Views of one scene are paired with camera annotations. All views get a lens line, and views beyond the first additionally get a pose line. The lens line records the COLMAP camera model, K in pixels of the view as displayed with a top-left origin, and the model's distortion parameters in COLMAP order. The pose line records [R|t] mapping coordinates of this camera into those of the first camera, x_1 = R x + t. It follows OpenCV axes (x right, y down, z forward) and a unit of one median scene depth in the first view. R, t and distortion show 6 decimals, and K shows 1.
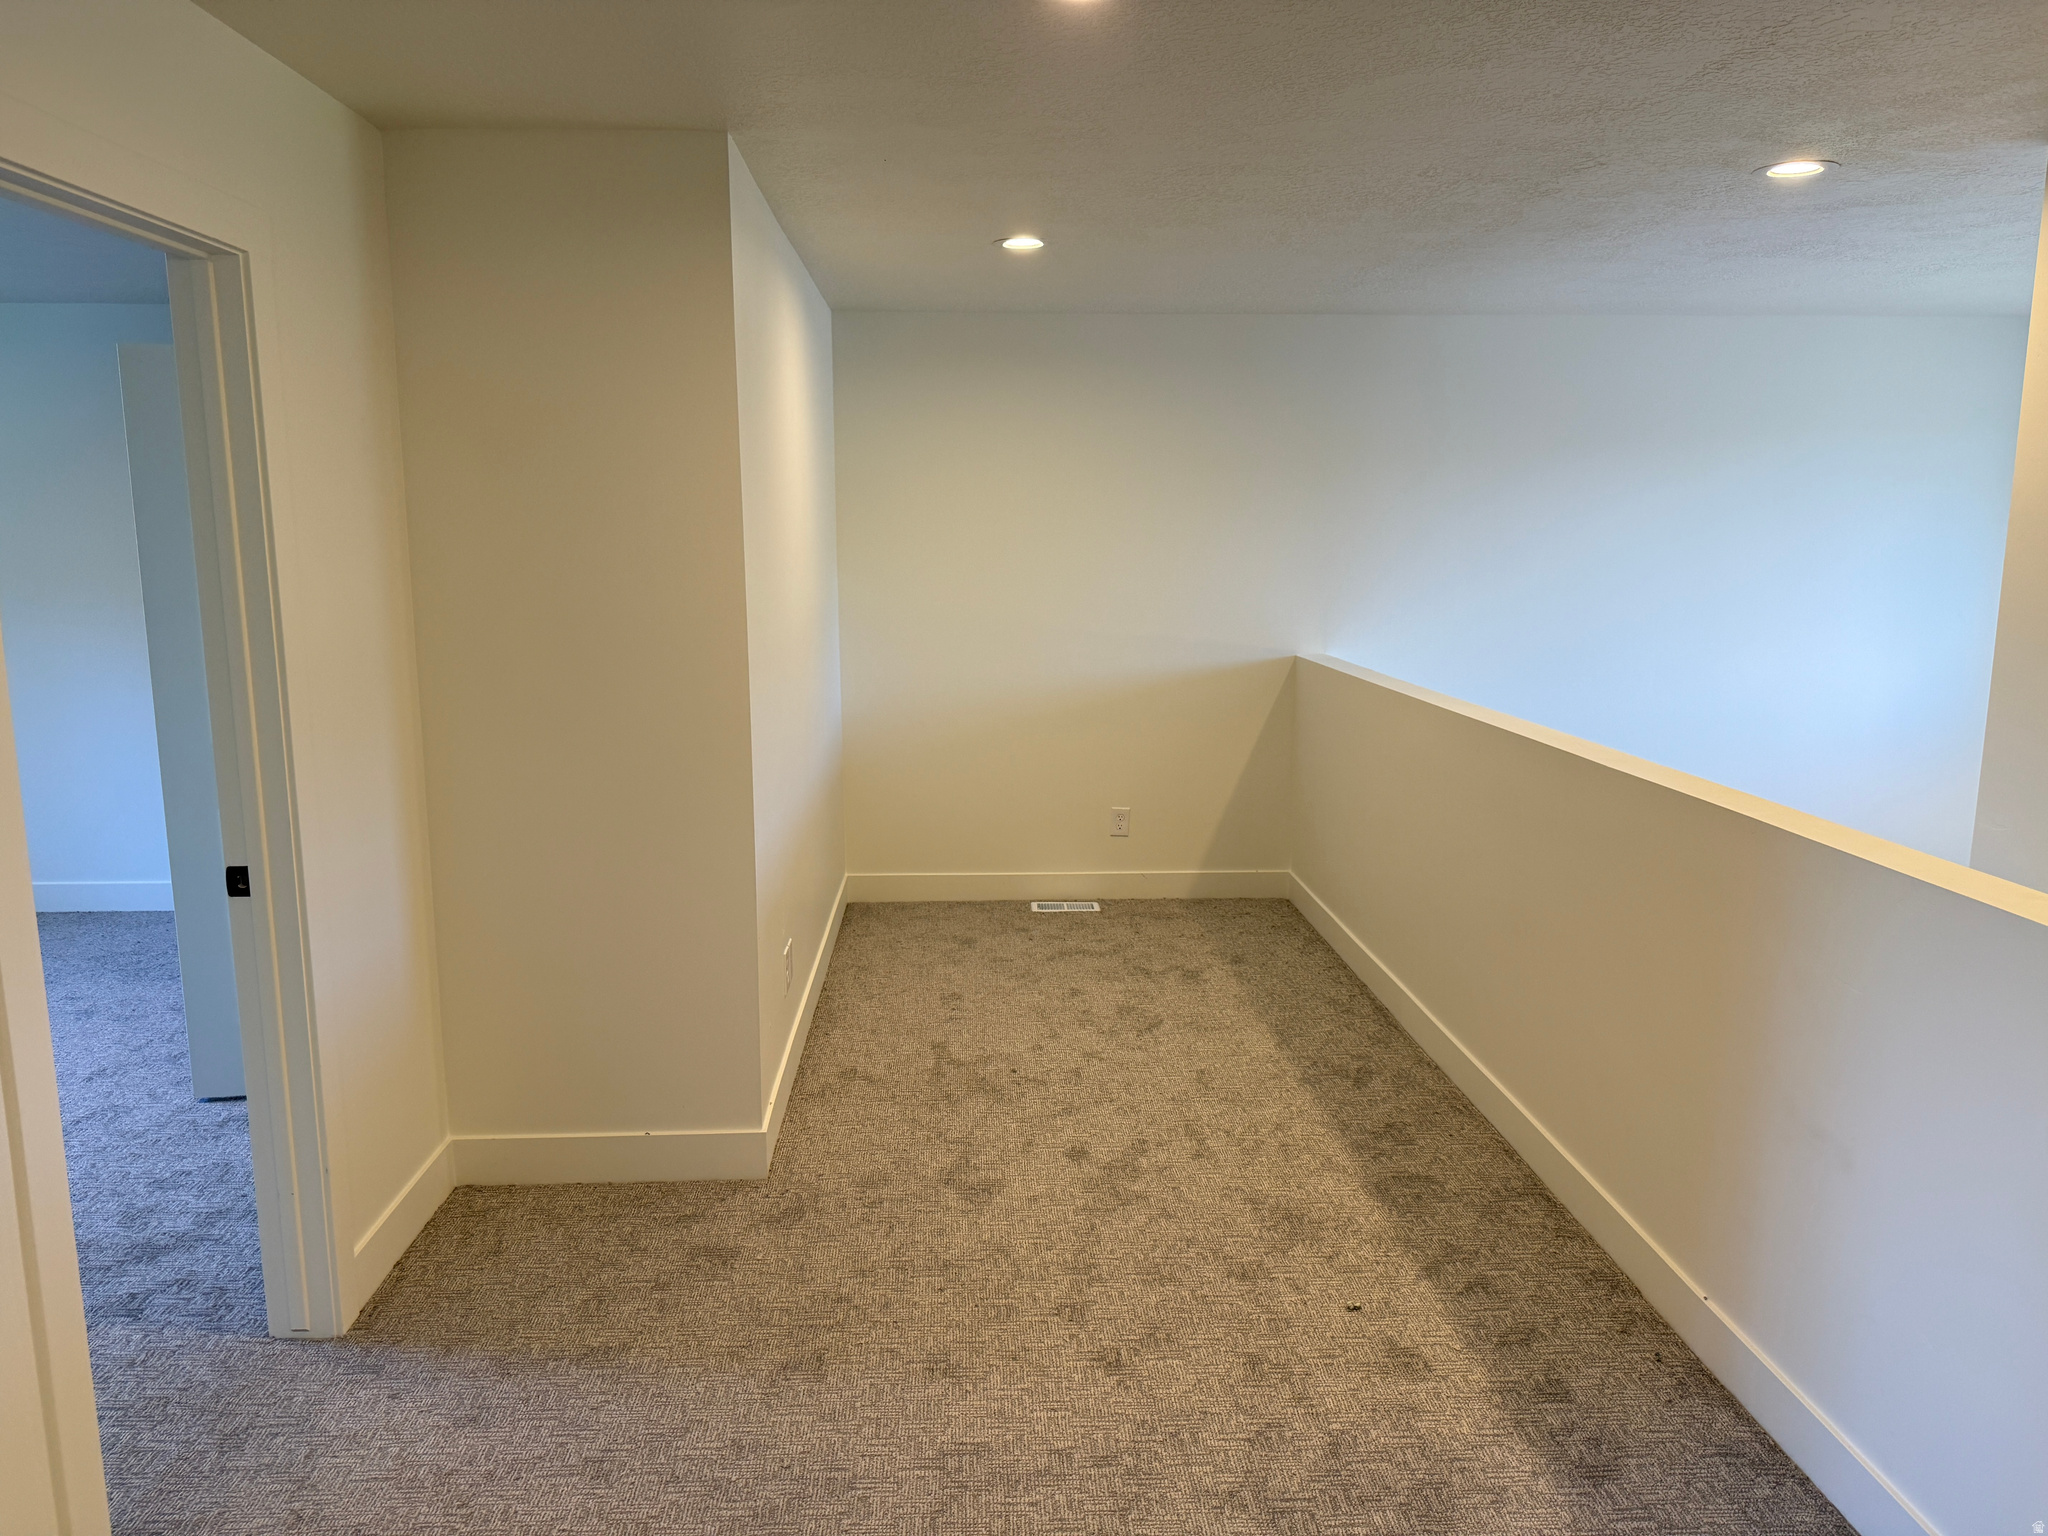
lens RADIAL K [[1434.7, 0, 1044.5], [0, 1434.7, 767.3], [0, 0, 1]] dist [0.088628, -0.145770]
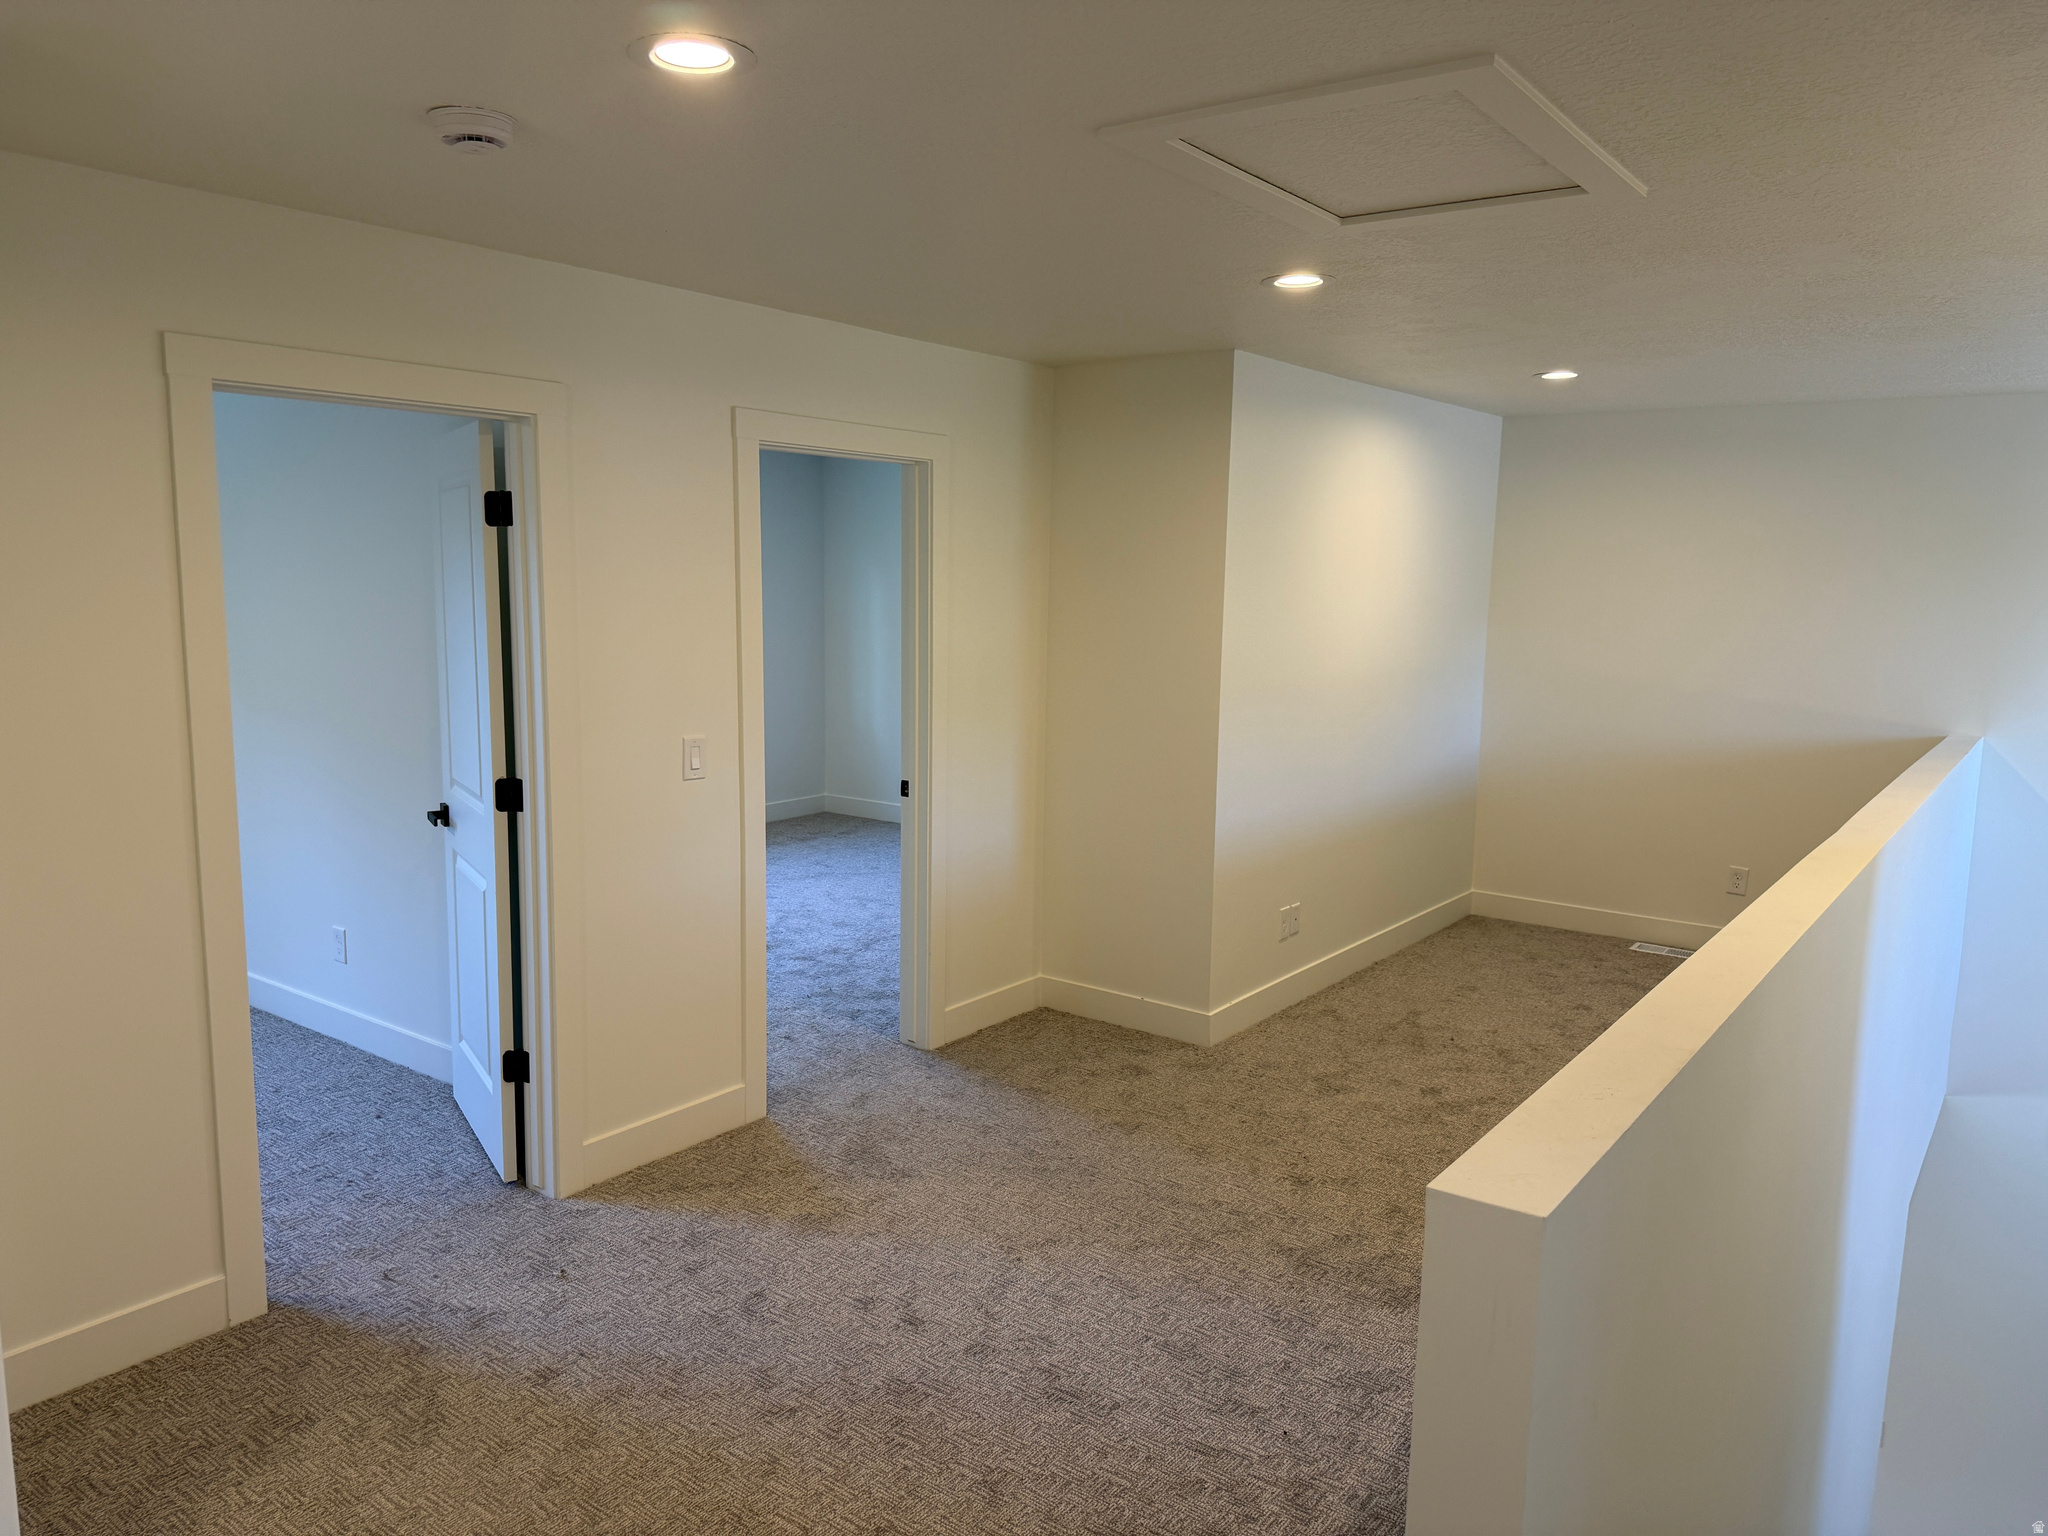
lens RADIAL K [[1452.3, 0, 1022.4], [0, 1452.3, 761.8], [0, 0, 1]] dist [0.041754, -0.056142]
pose [[0.764697, 0.096768, -0.637083, 0.461373], [-0.118834, 0.992881, 0.008174, 0.006223], [0.633338, 0.069456, 0.770752, -0.219016]]
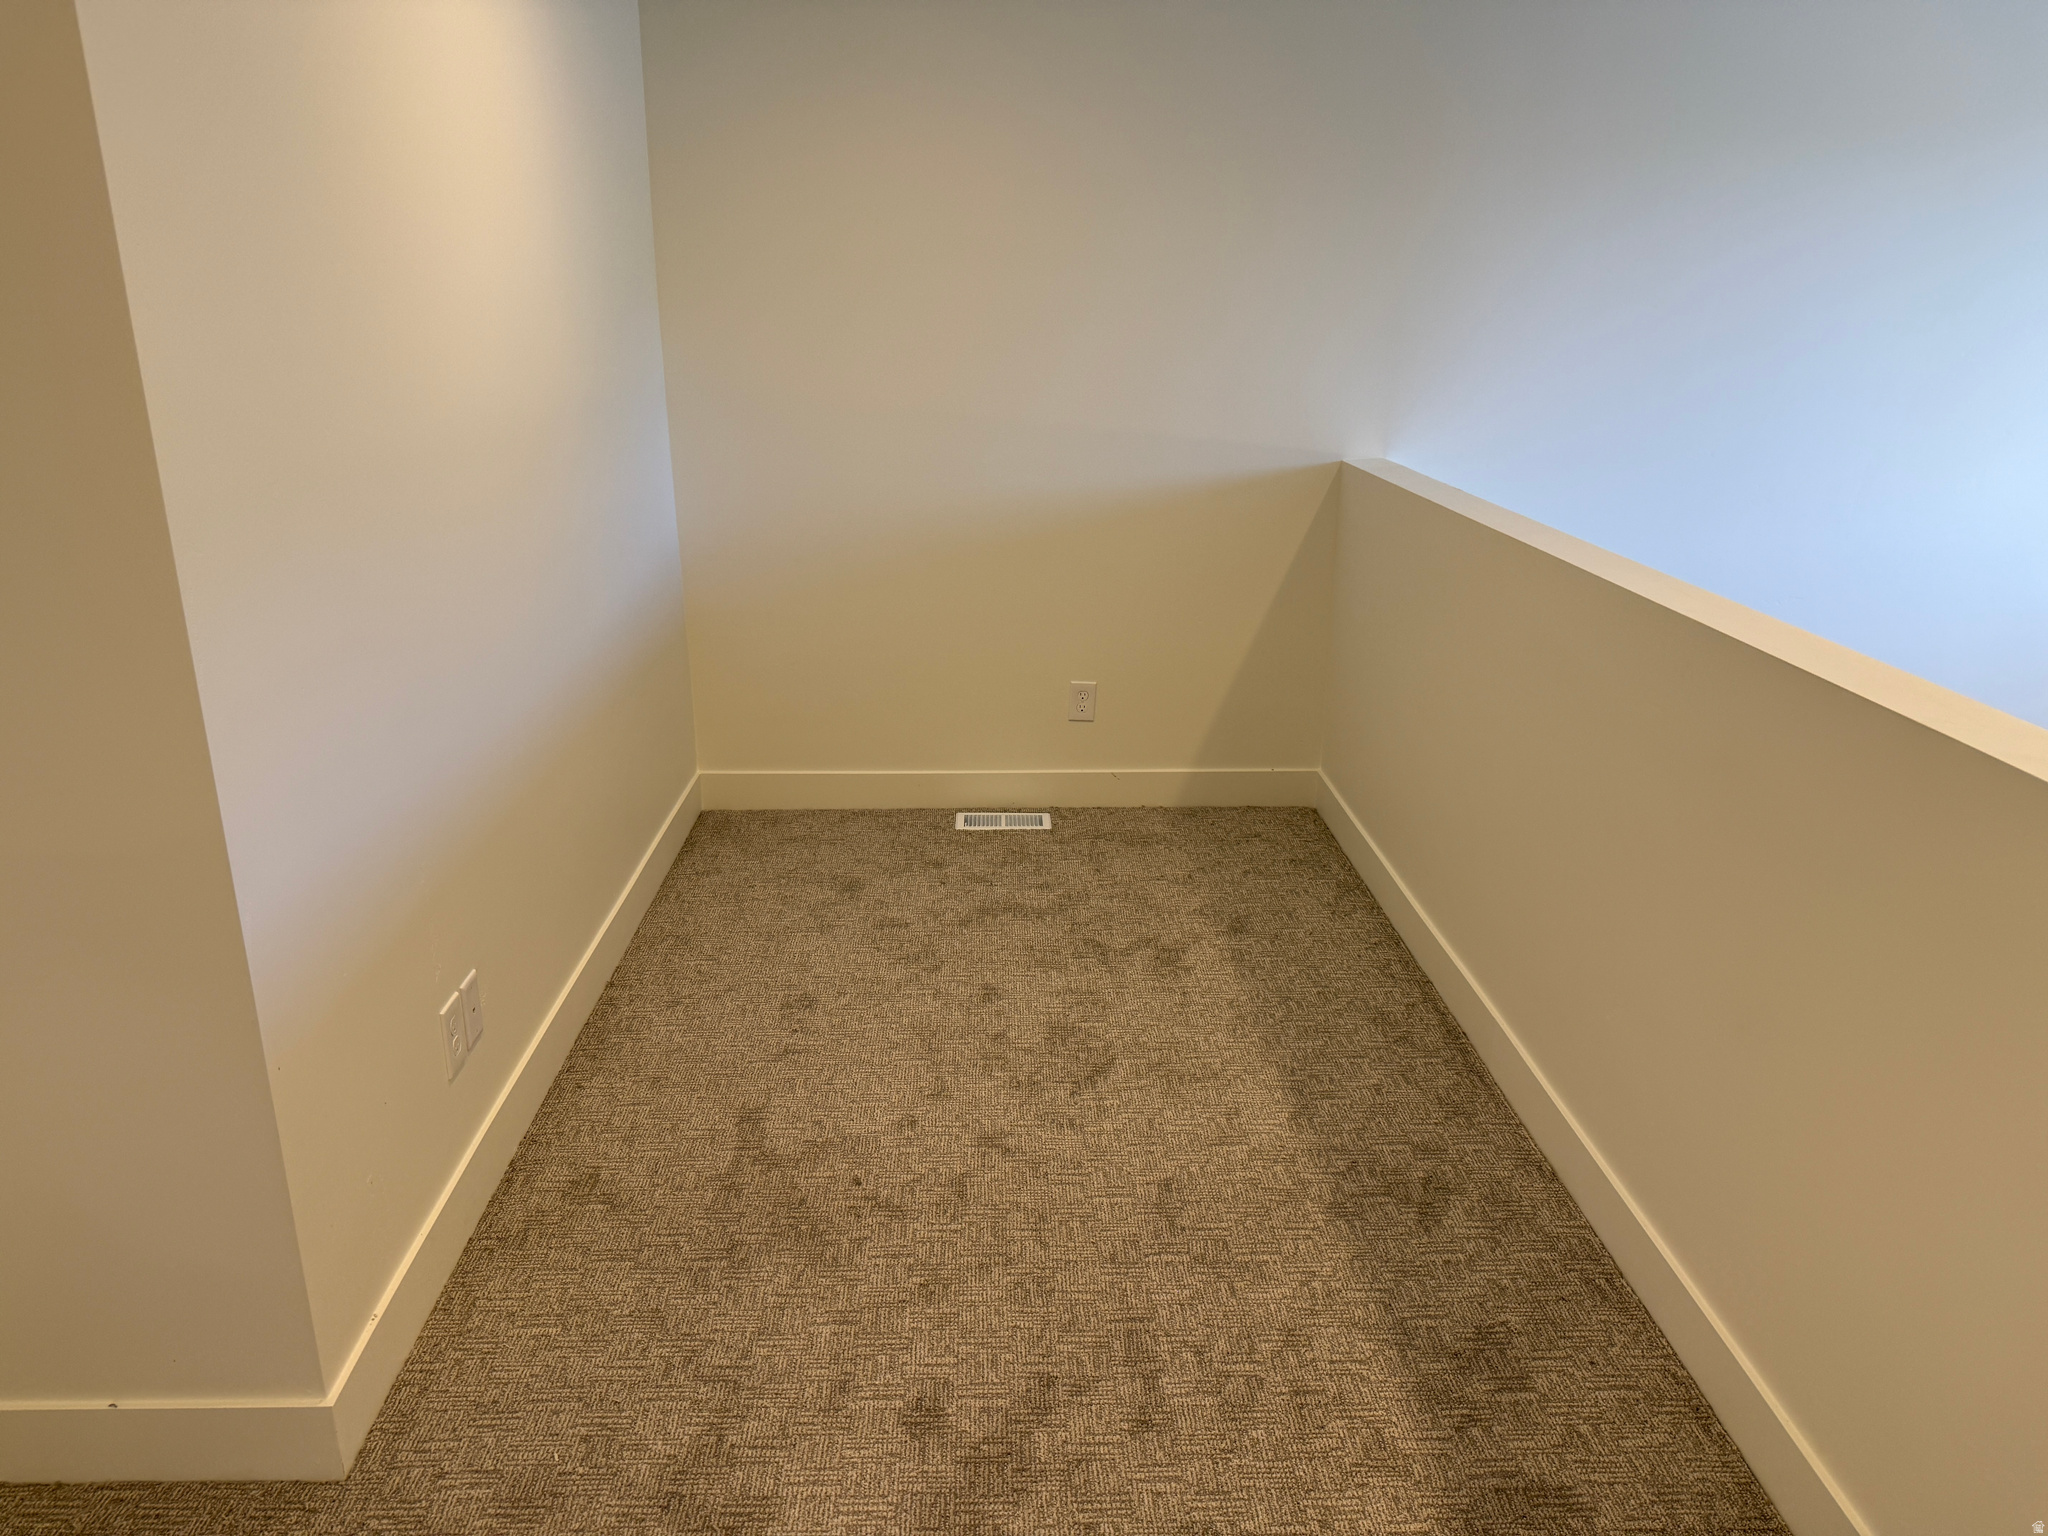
lens RADIAL K [[1445.8, 0, 1006.4], [0, 1445.8, 758.6], [0, 0, 1]] dist [0.183058, -0.380327]
pose [[0.999141, 0.019909, -0.036347, 0.059080], [-0.014411, 0.989224, 0.145698, -0.056332], [0.038856, -0.145049, 0.988661, 0.401263]]
